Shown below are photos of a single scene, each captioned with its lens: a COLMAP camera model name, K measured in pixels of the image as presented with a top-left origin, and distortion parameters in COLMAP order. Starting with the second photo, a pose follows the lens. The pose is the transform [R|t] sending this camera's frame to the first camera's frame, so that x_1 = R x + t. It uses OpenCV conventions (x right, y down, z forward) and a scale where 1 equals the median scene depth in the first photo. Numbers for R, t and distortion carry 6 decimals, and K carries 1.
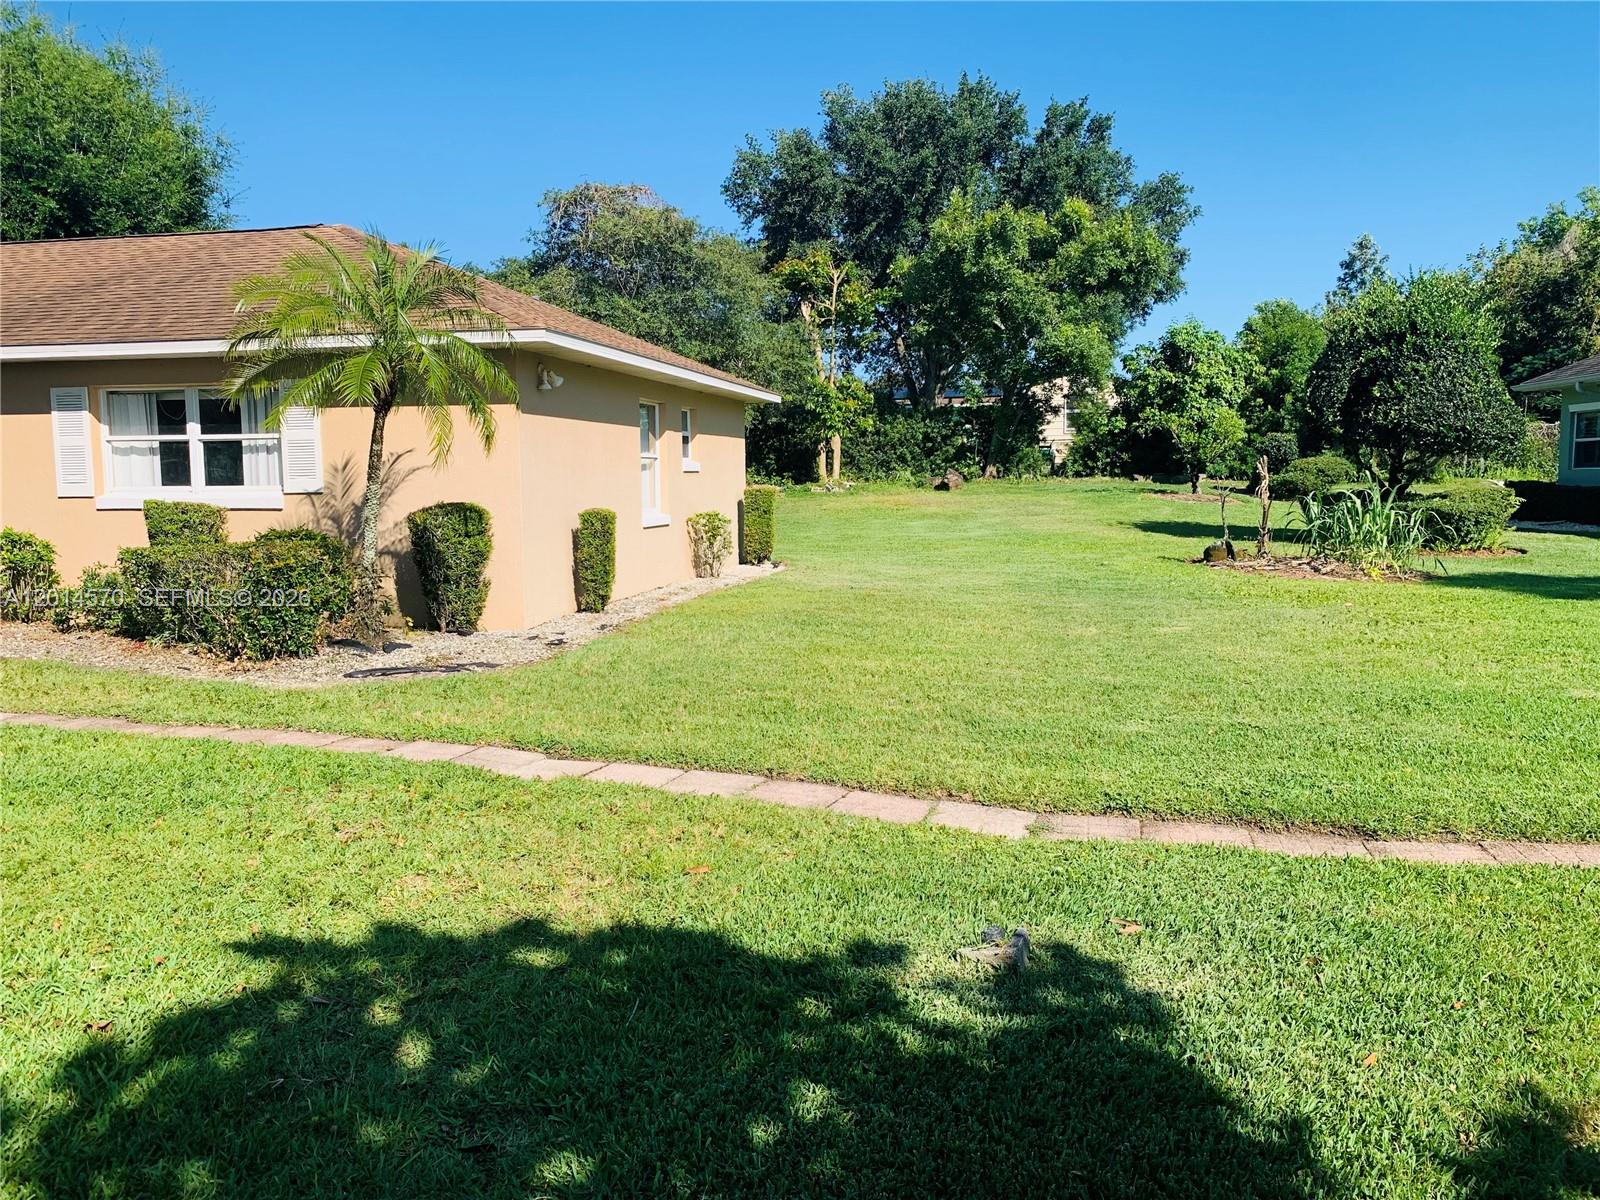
lens RADIAL K [[1220.7, 0, 794.6], [0, 1220.7, 600.2], [0, 0, 1]] dist [0.024578, -0.030879]
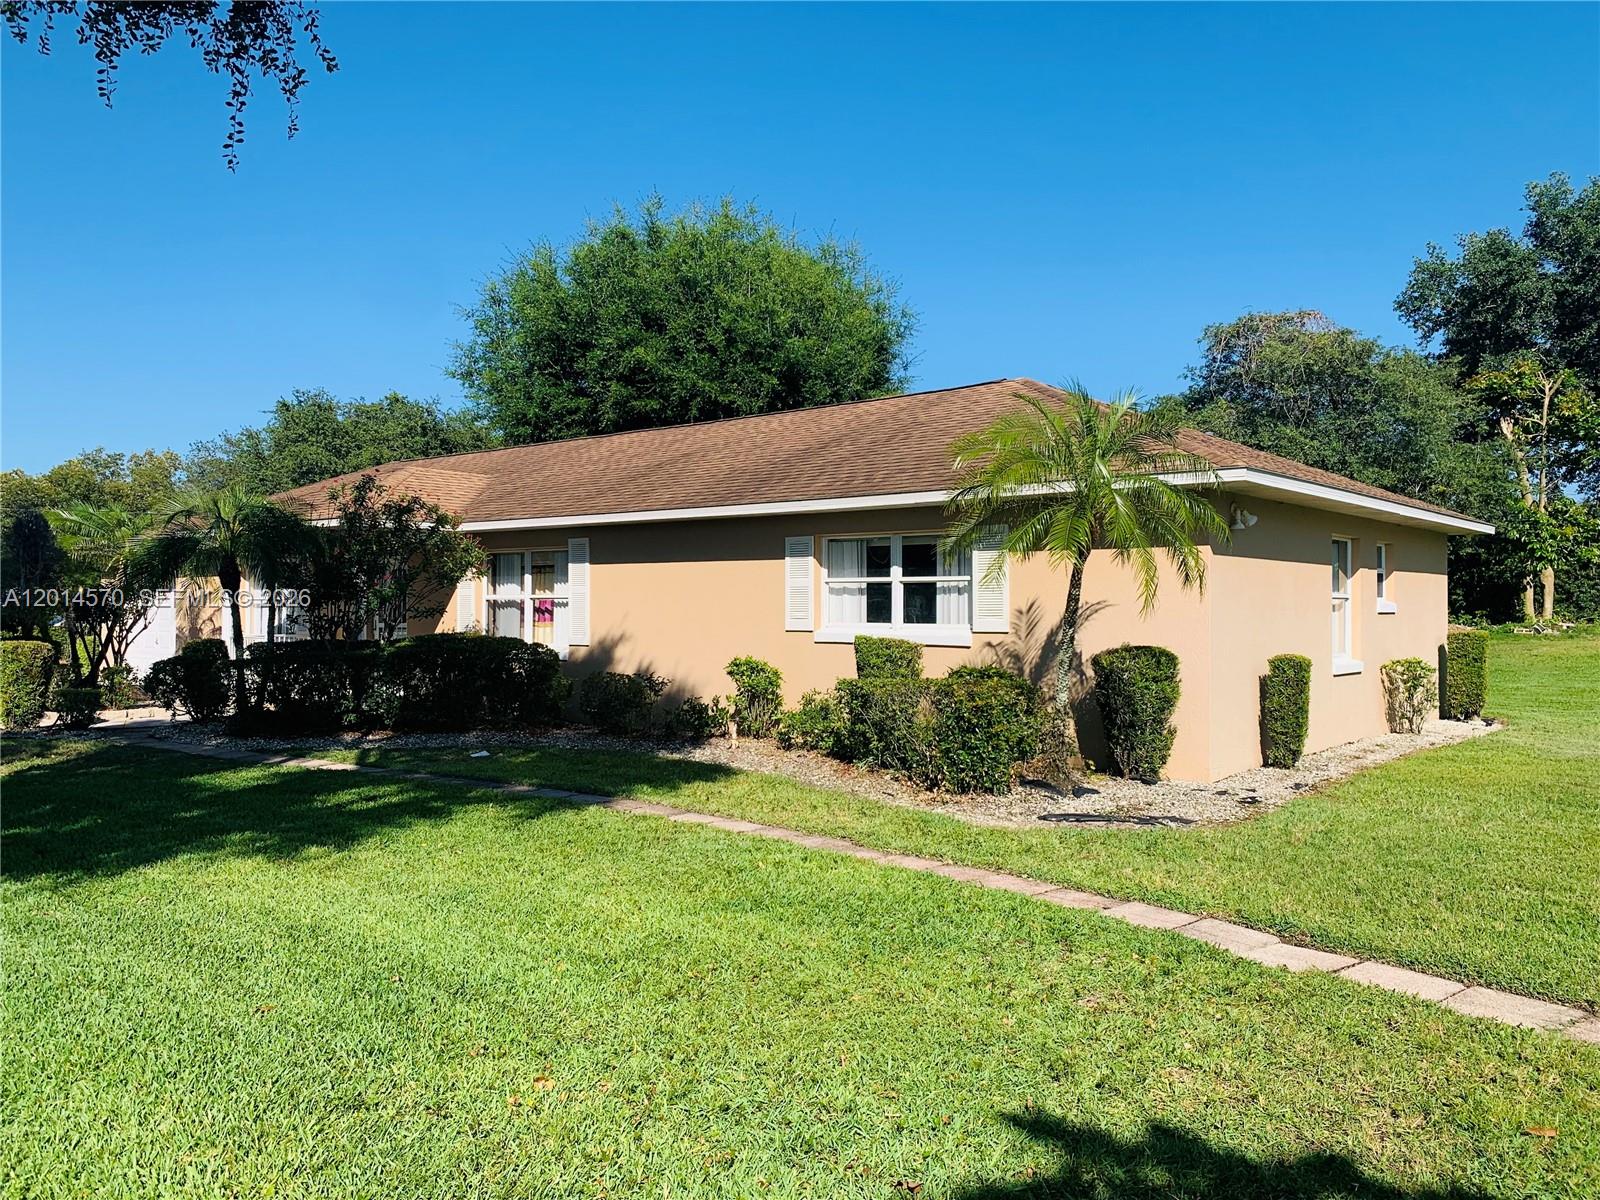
lens RADIAL K [[1220.7, 0, 795.2], [0, 1220.7, 602.1], [0, 0, 1]] dist [0.024578, -0.030879]
pose [[0.875801, 0.008562, -0.482597, -0.041597], [-0.059634, 0.994102, -0.090583, -0.008163], [0.478975, 0.108112, 0.871146, 0.006818]]
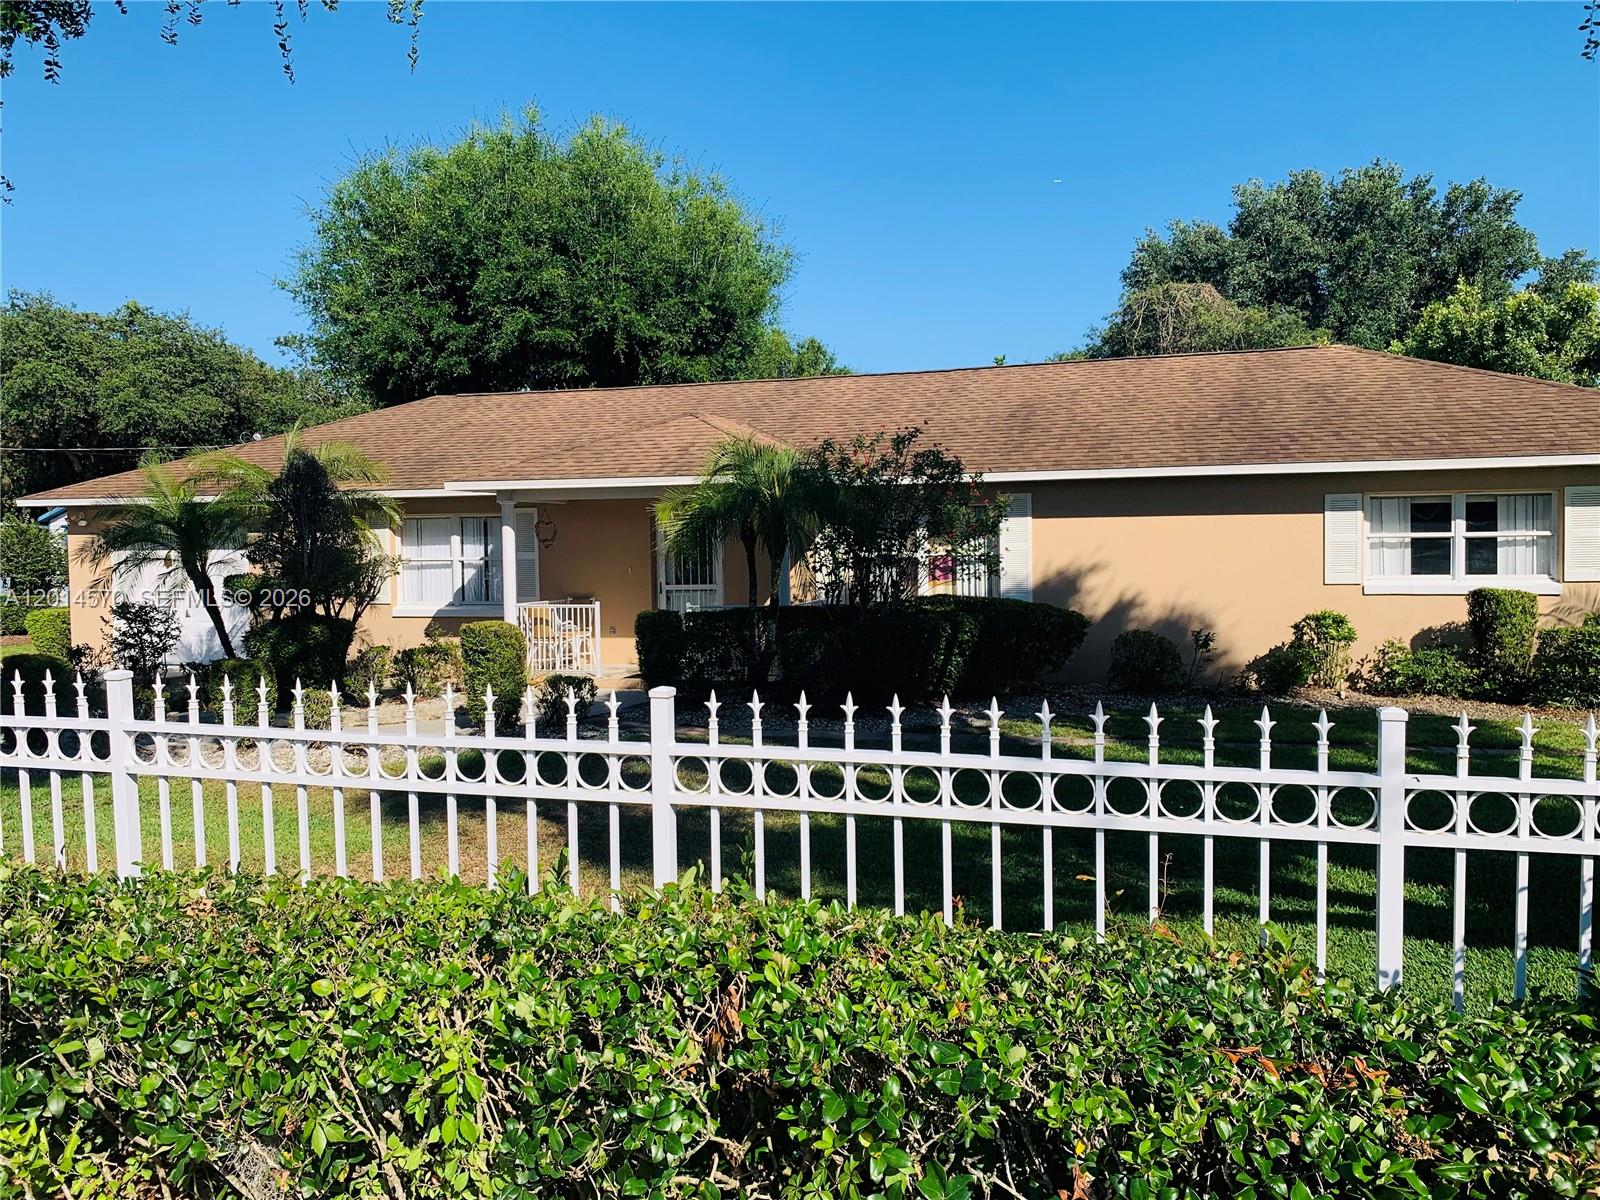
lens RADIAL K [[1220.7, 0, 805.1], [0, 1220.7, 603.0], [0, 0, 1]] dist [0.024578, -0.030879]
pose [[0.991399, 0.006028, -0.130733, -0.962081], [-0.013293, 0.998410, -0.054771, 0.007356], [0.130195, 0.056038, 0.989904, -0.254917]]
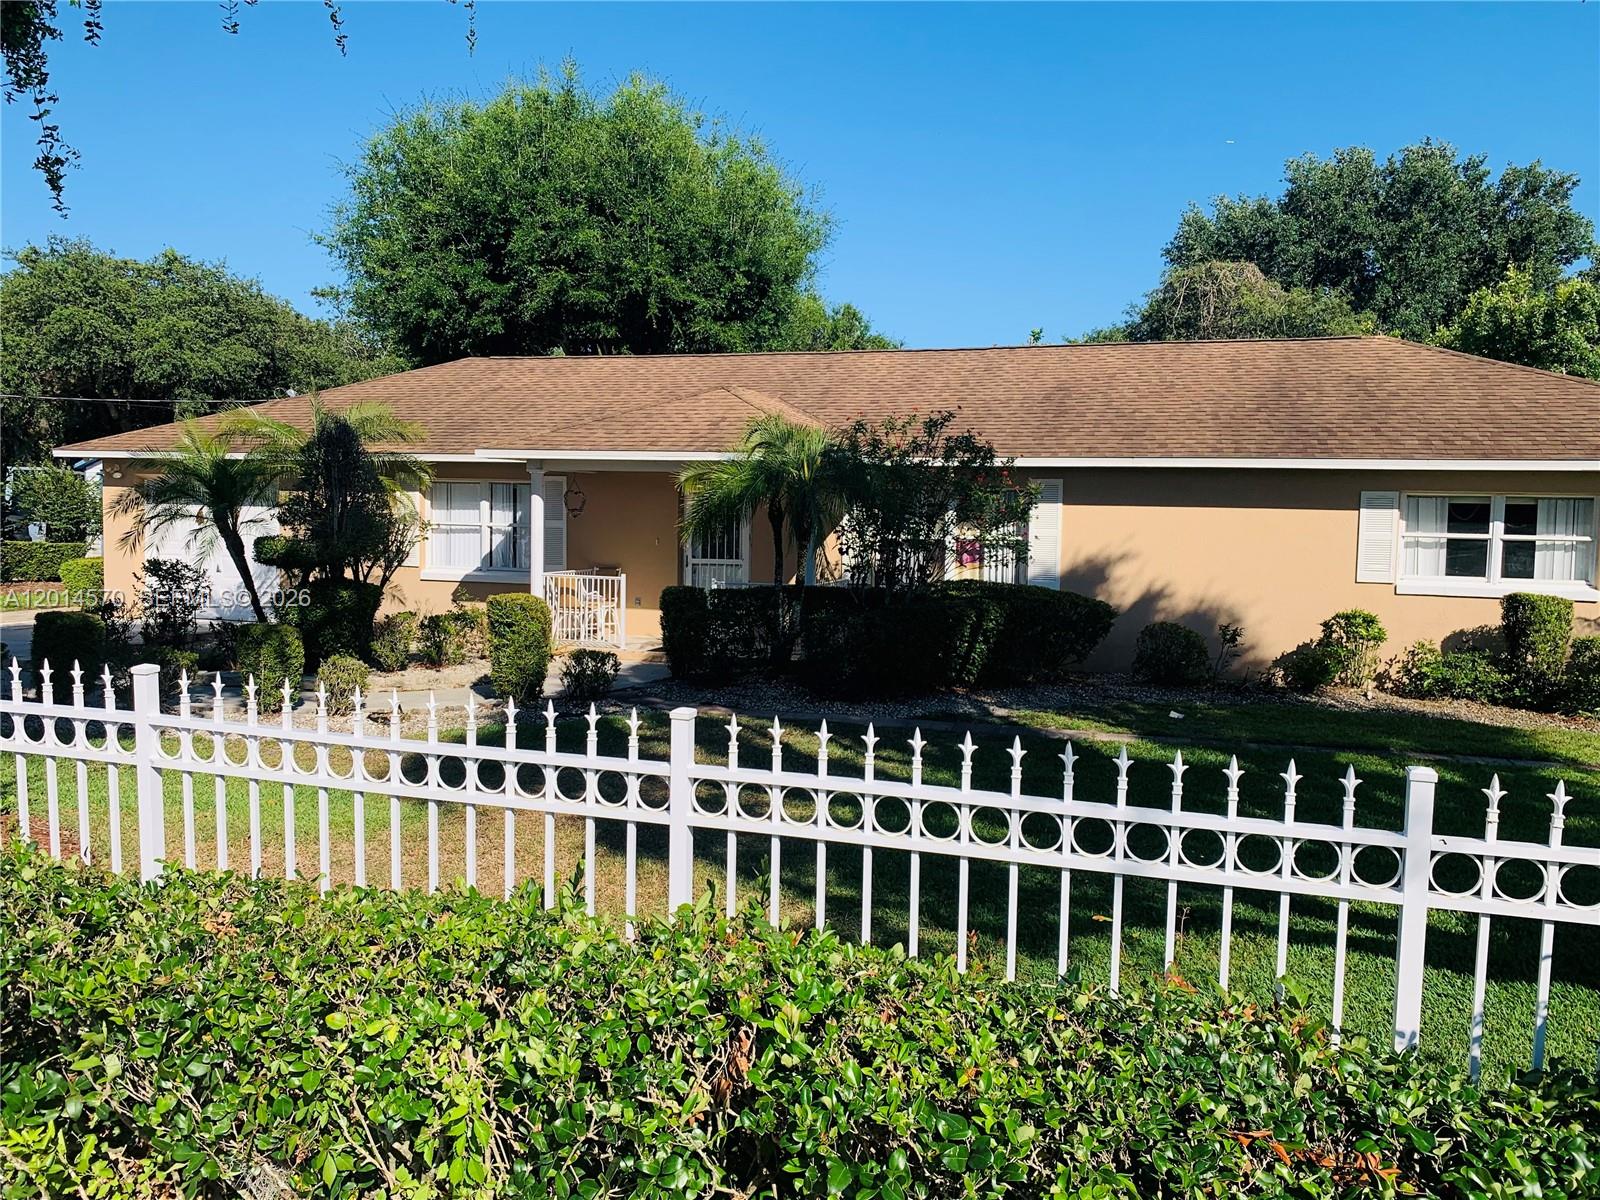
lens RADIAL K [[1220.7, 0, 806.8], [0, 1220.7, 605.5], [0, 0, 1]] dist [0.024578, -0.030879]
pose [[0.987803, 0.044150, -0.149322, -0.962576], [-0.048220, 0.998554, -0.023745, -0.007346], [0.148057, 0.030656, 0.988504, -0.253165]]
